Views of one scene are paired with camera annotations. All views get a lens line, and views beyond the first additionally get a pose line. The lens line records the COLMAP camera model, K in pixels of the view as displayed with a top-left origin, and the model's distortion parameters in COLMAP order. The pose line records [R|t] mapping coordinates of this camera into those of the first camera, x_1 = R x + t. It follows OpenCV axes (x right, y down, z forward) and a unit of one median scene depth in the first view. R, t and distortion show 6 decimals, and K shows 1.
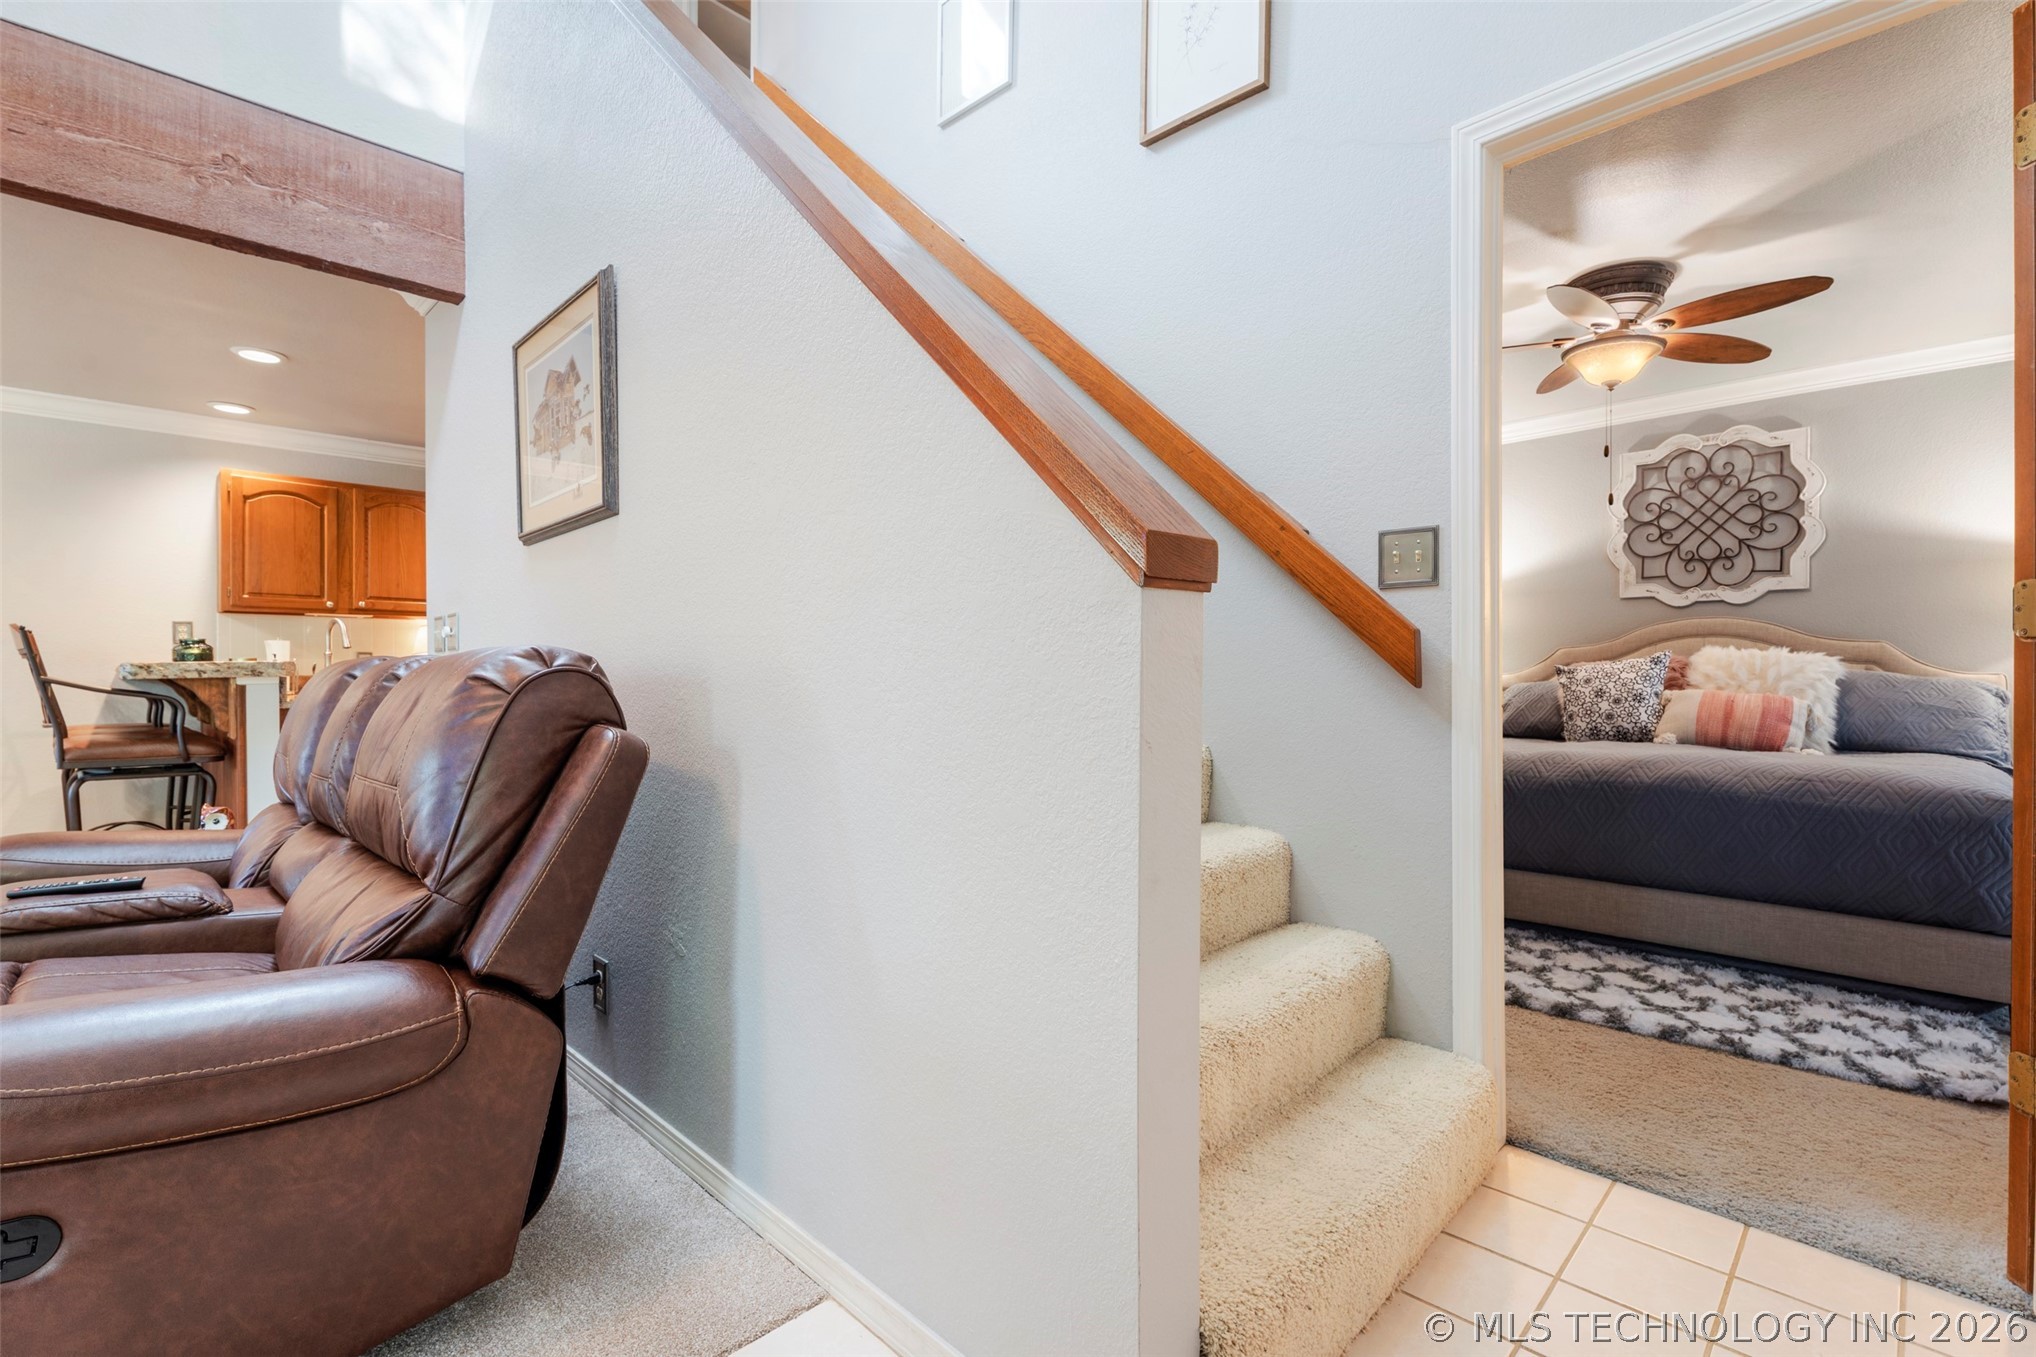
lens RADIAL K [[912.1, 0, 1038.6], [0, 912.1, 671.9], [0, 0, 1]] dist [0.007883, -0.002244]
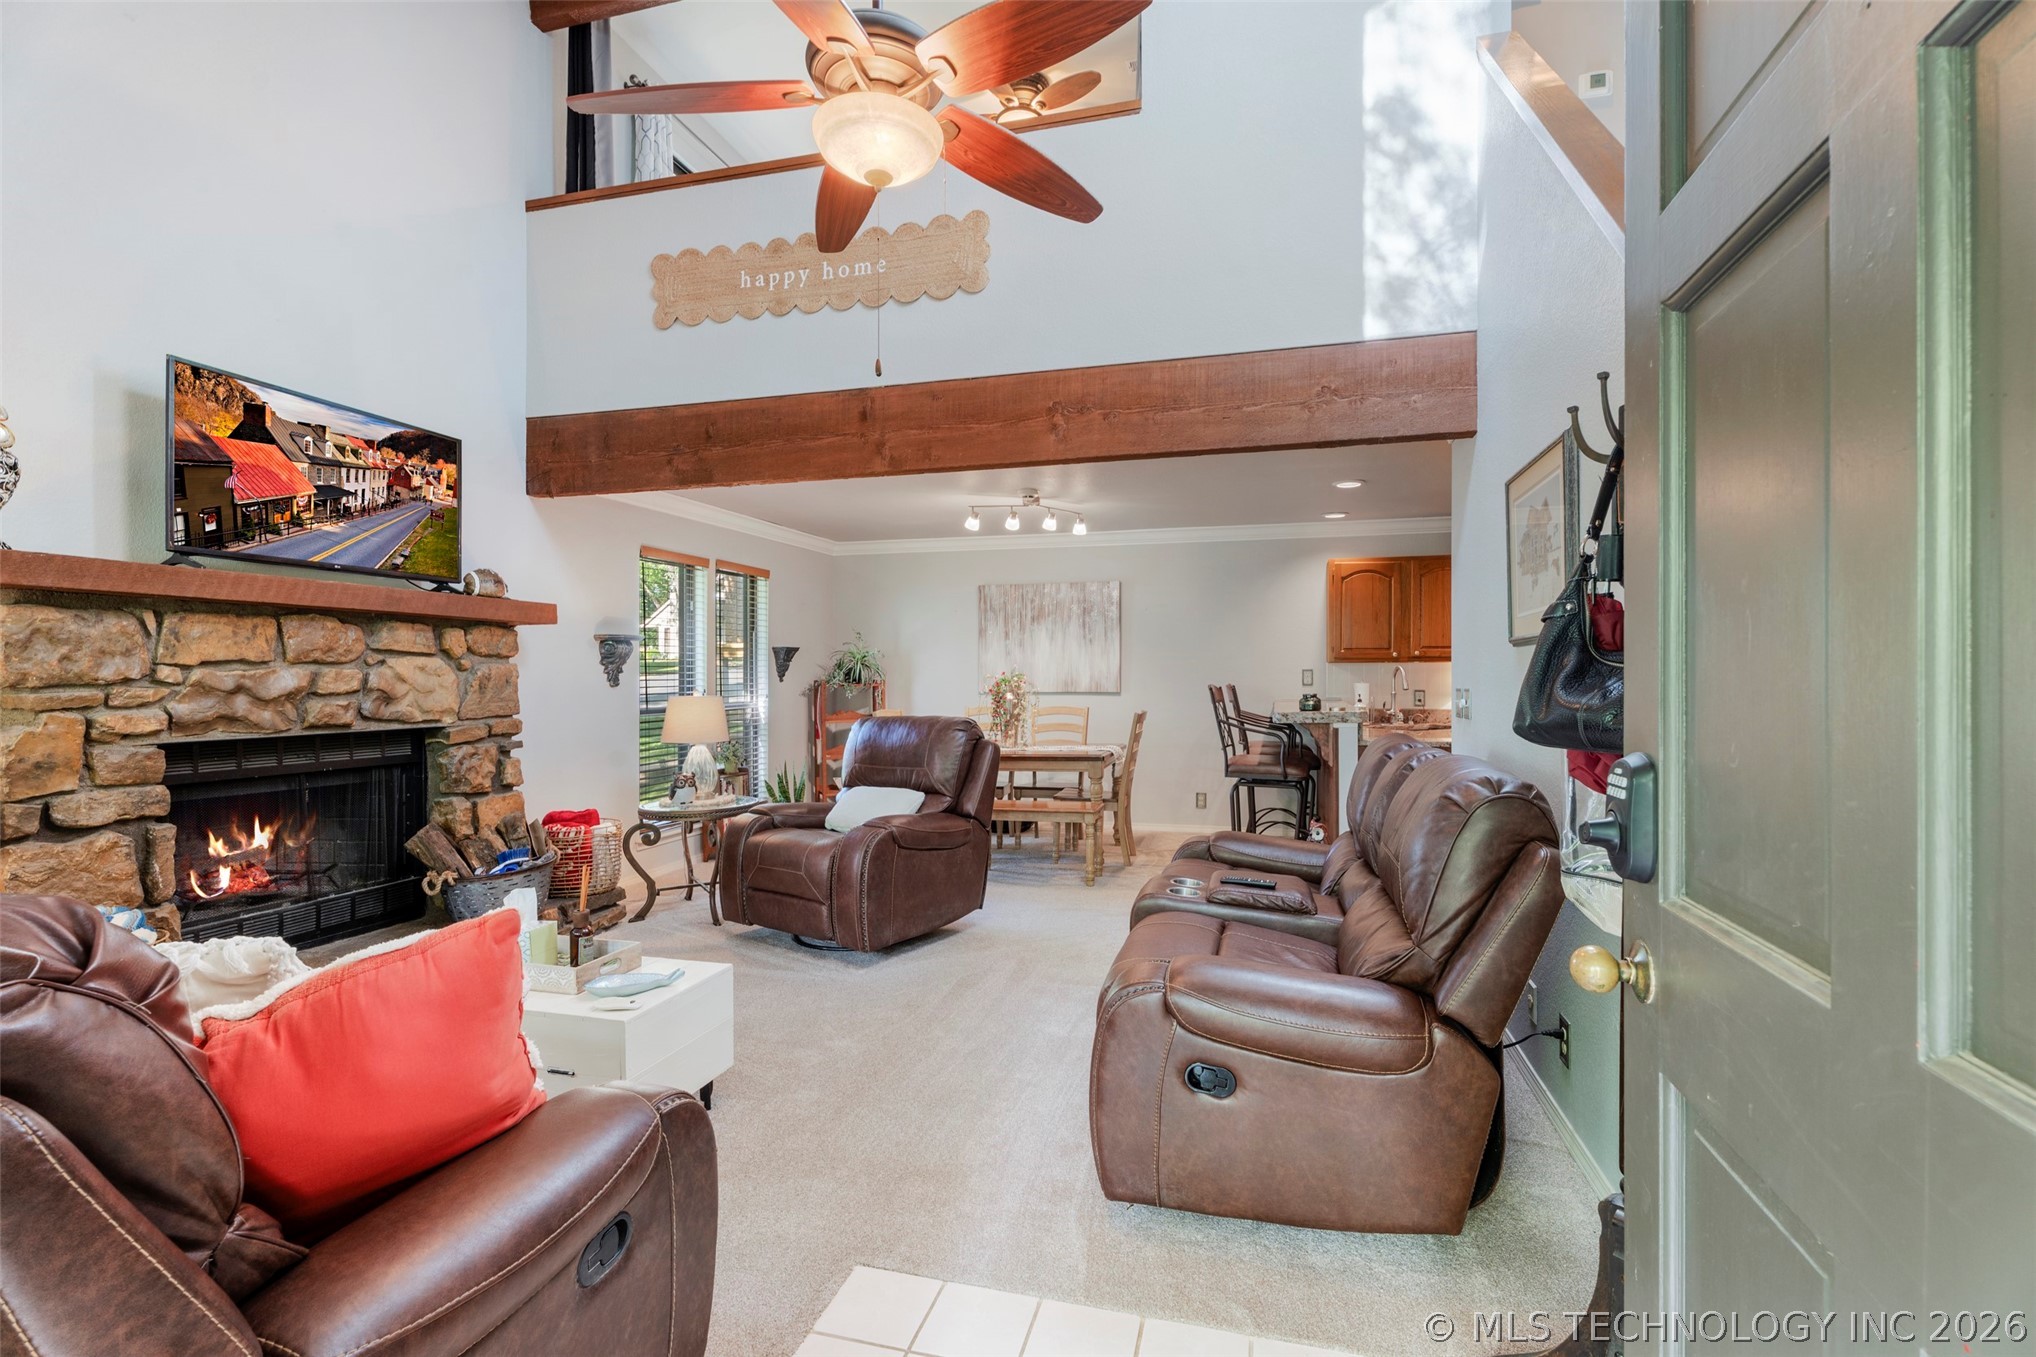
lens RADIAL K [[912.1, 0, 1024.5], [0, 912.1, 671.7], [0, 0, 1]] dist [0.007883, -0.002244]
pose [[0.487887, 0.004483, -0.872895, 0.167238], [-0.000734, 0.999989, 0.004725, -0.111369], [0.872906, -0.001665, 0.487885, -0.140471]]
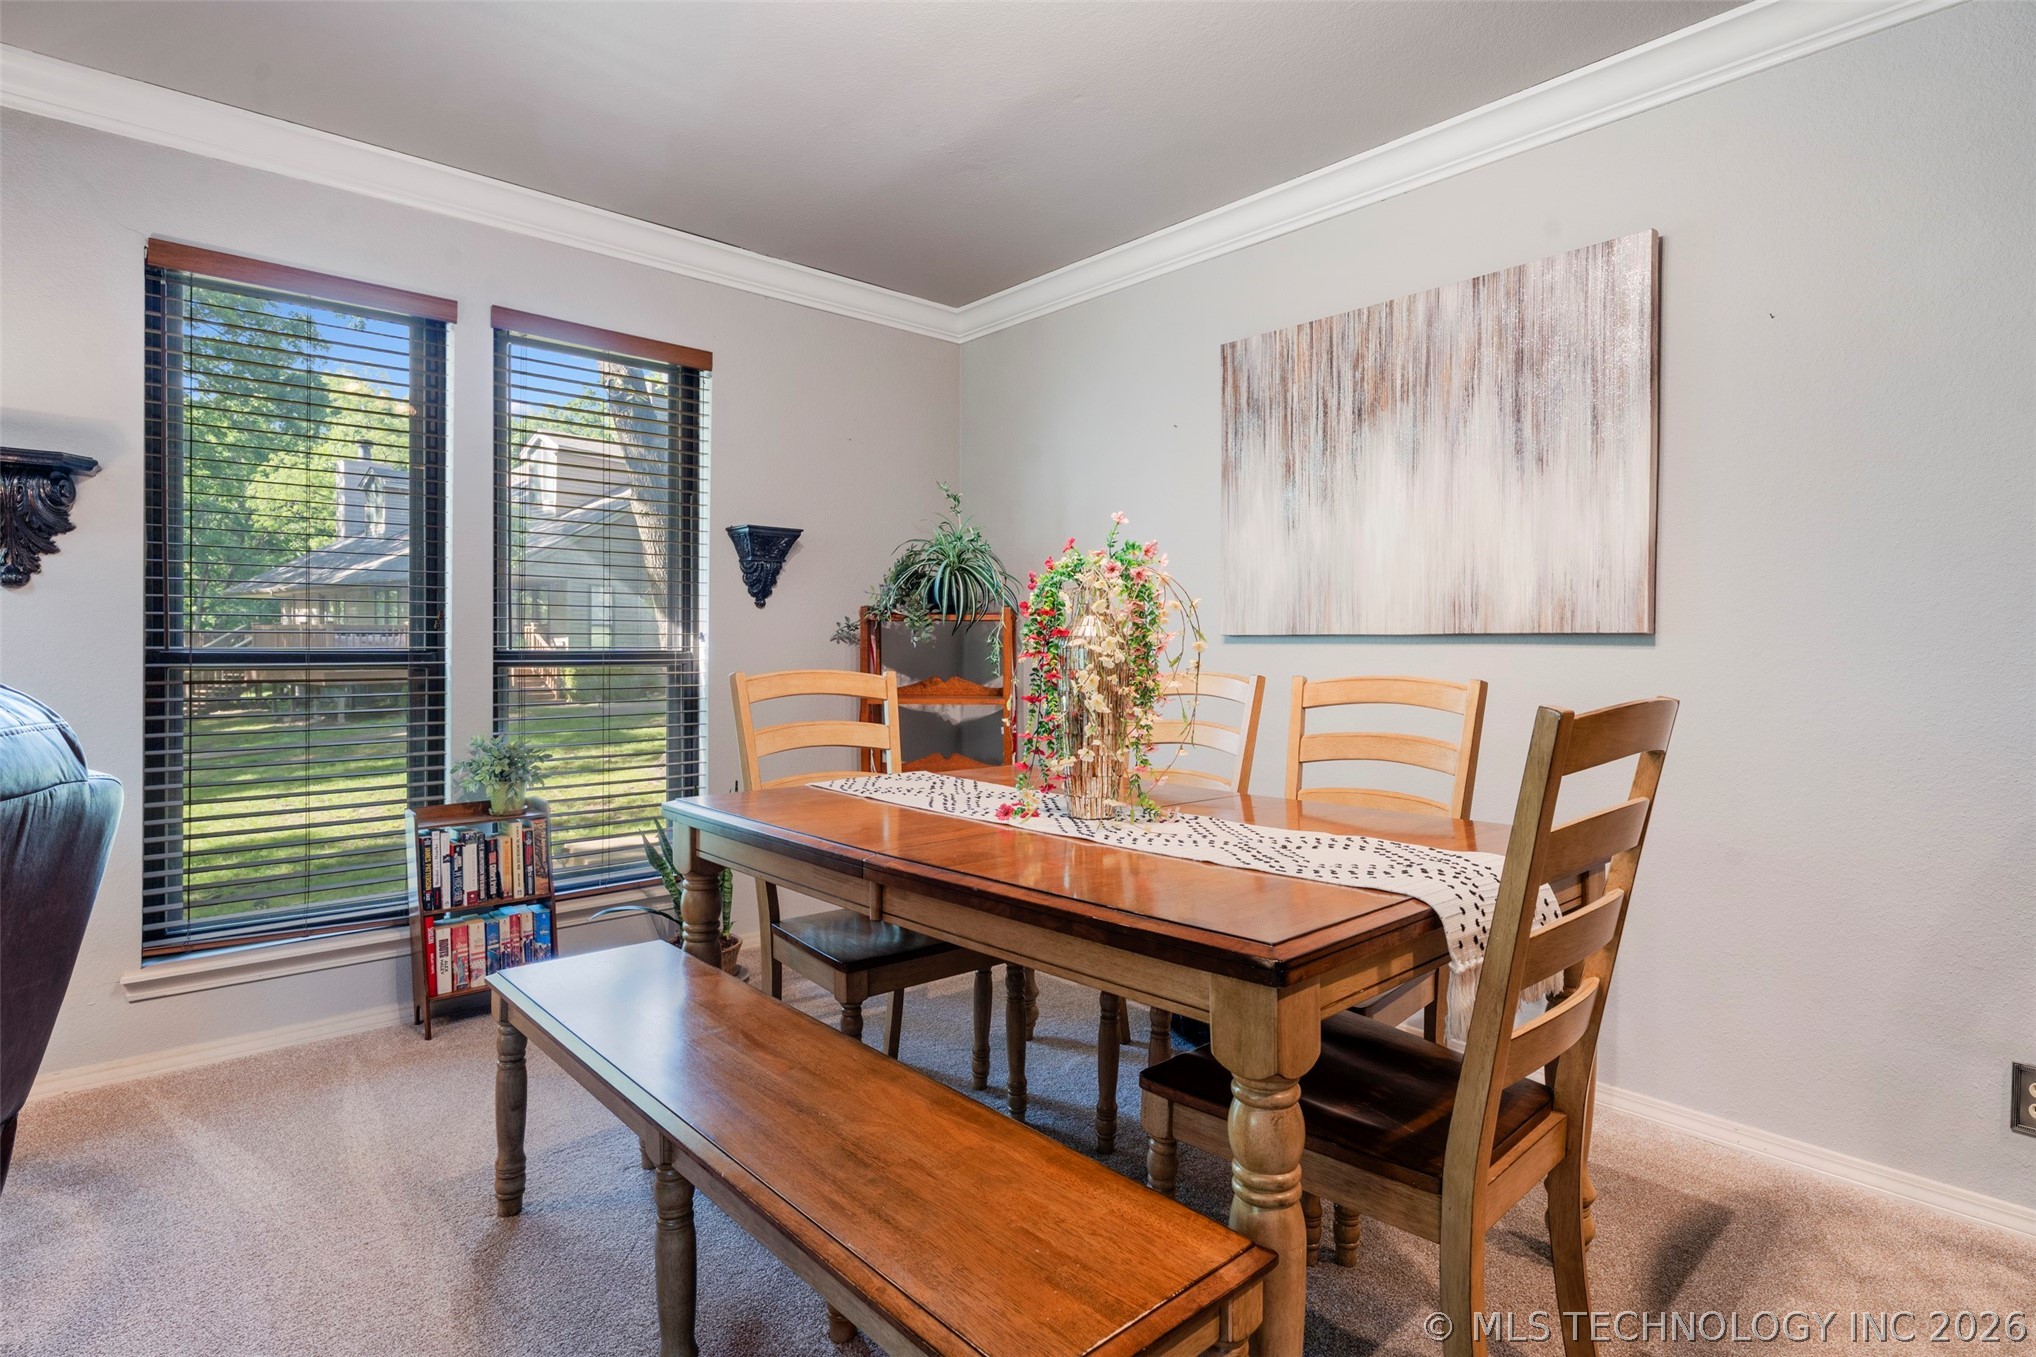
lens RADIAL K [[1086.7, 0, 1005.7], [0, 1086.7, 643.5], [0, 0, 1]] dist [0.020610, 0.000089]
pose [[-0.047583, 0.005251, -0.998853, -1.212377], [-0.005467, 0.999970, 0.005518, -0.026474], [0.998852, 0.005724, -0.047553, 1.004838]]
